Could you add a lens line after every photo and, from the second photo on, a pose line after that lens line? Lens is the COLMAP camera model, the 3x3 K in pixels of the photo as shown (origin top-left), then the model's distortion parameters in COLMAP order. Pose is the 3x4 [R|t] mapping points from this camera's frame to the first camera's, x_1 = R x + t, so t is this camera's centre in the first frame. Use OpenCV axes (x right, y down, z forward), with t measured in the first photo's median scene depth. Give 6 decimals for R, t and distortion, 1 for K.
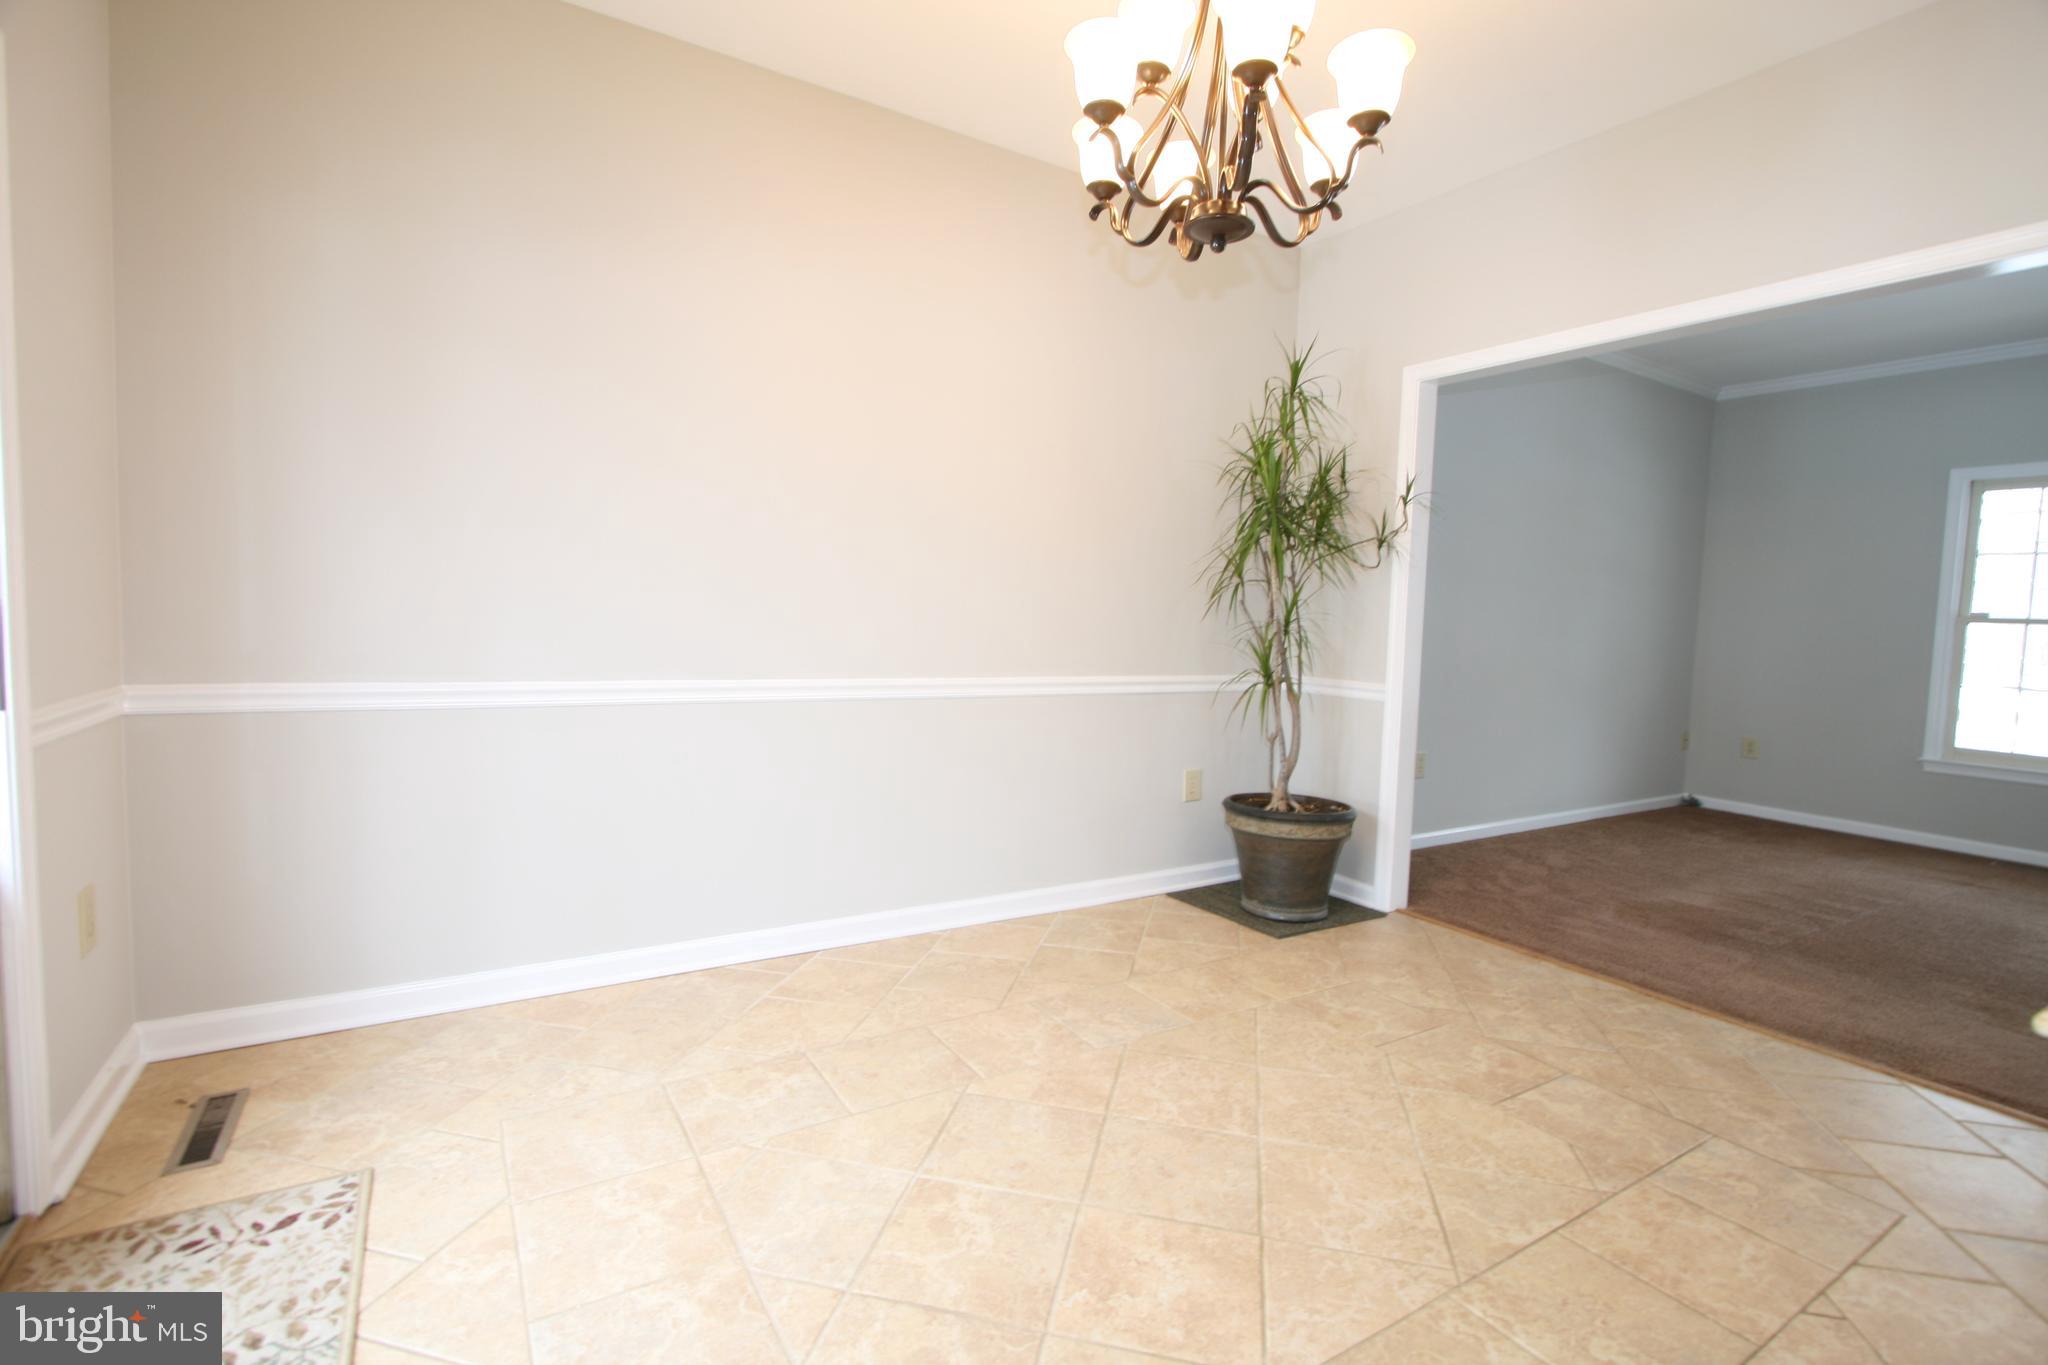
lens RADIAL K [[943.7, 0, 1031.0], [0, 943.7, 673.3], [0, 0, 1]] dist [-0.010944, -0.000300]
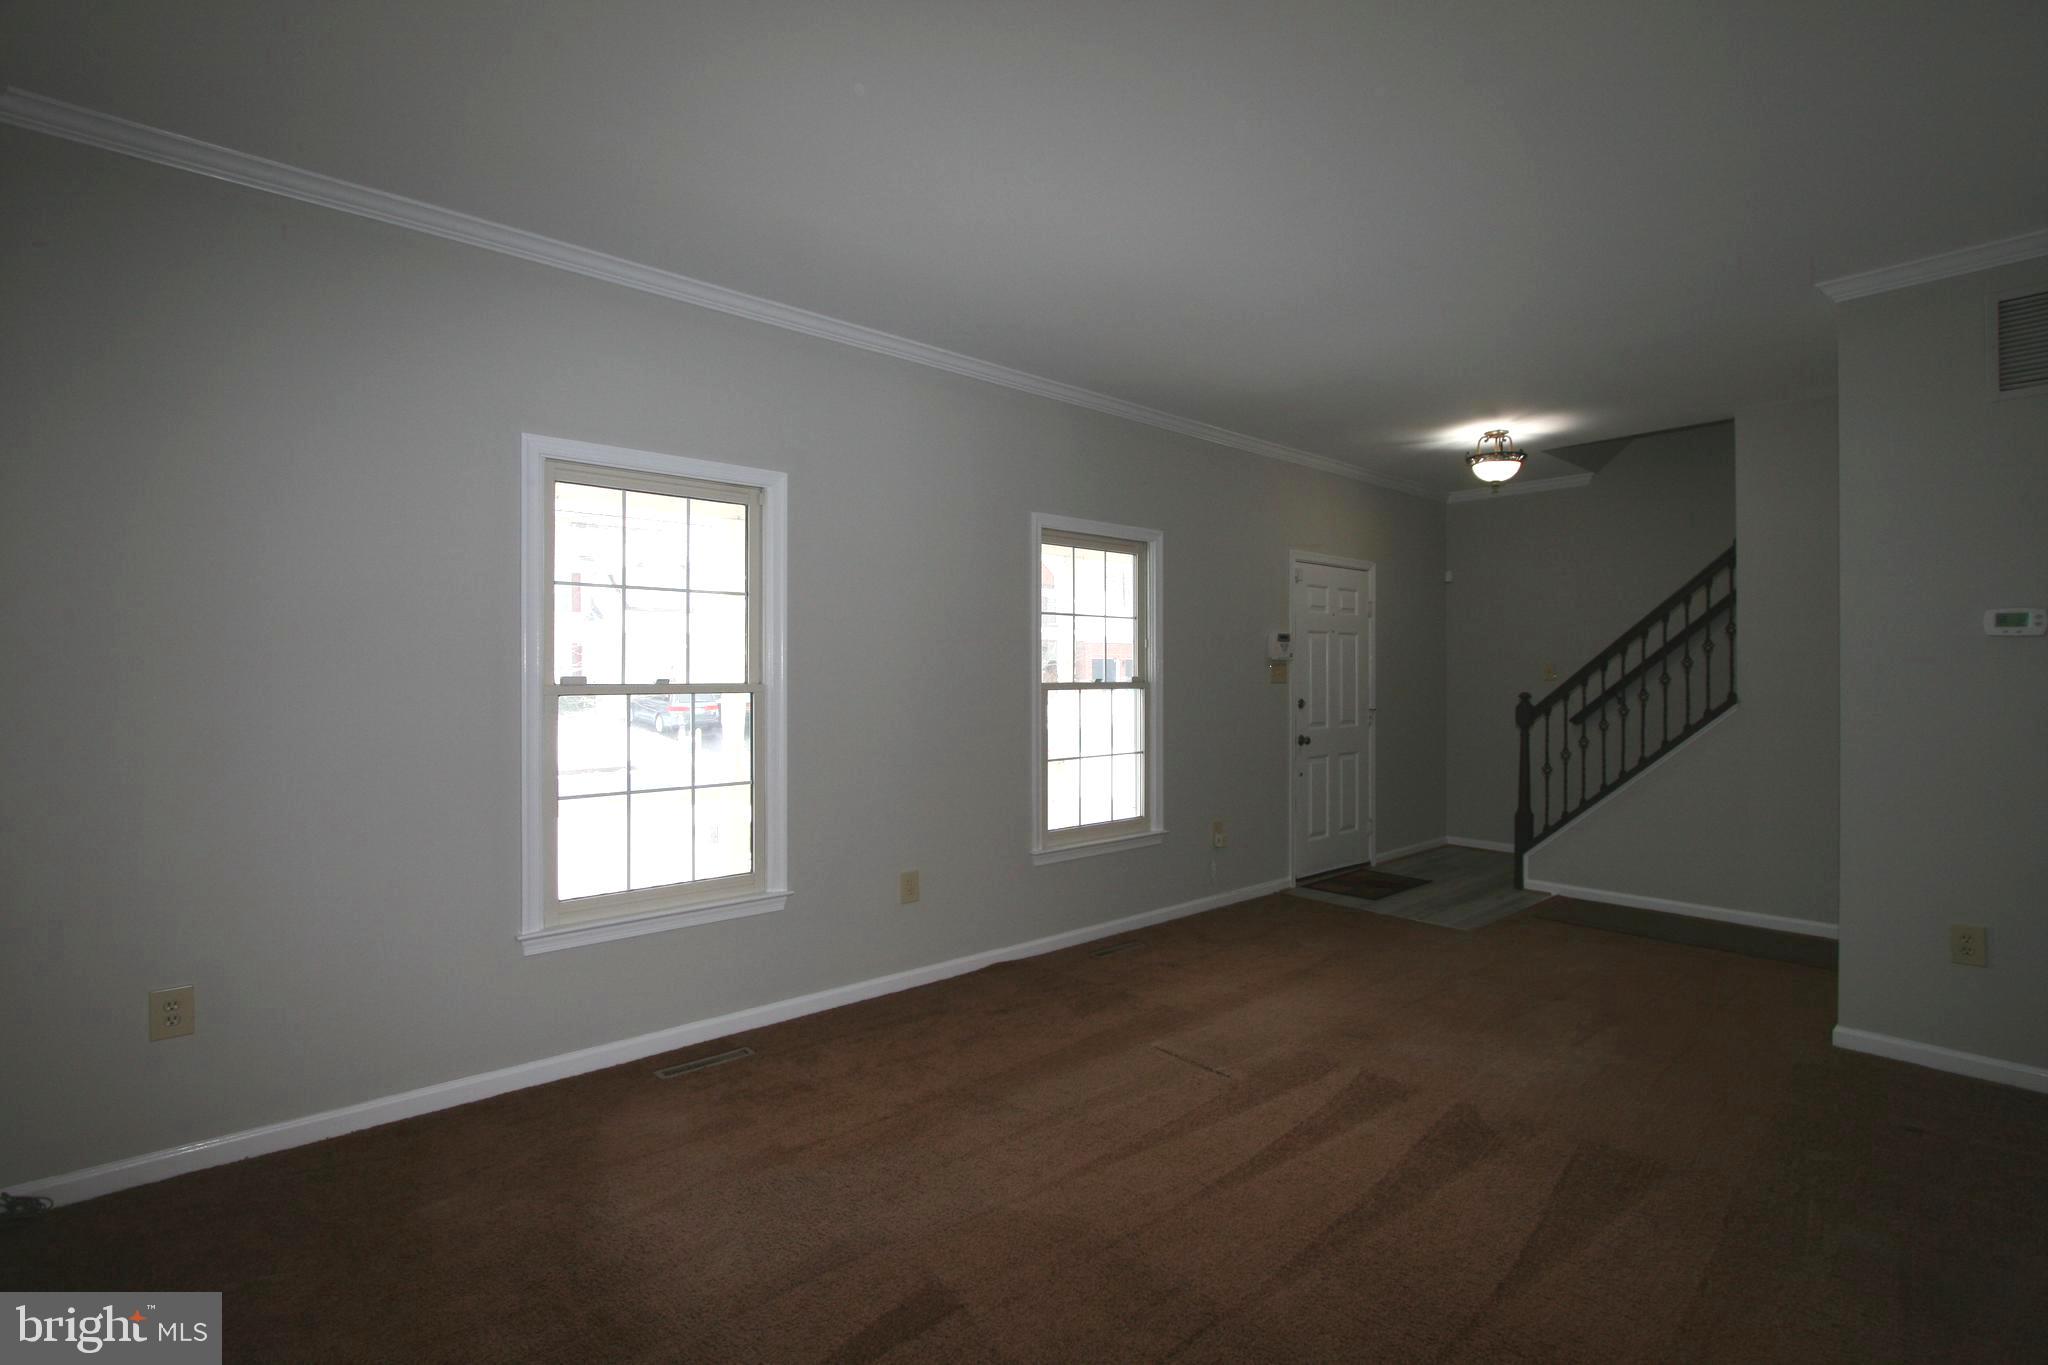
lens RADIAL K [[943.7, 0, 1031.0], [0, 943.7, 673.3], [0, 0, 1]] dist [-0.010944, -0.000300]
pose [[-0.166225, -0.031454, 0.985586, 0.713448], [0.054172, 0.997690, 0.040977, -0.153827], [-0.984599, 0.060203, -0.164137, 1.609266]]
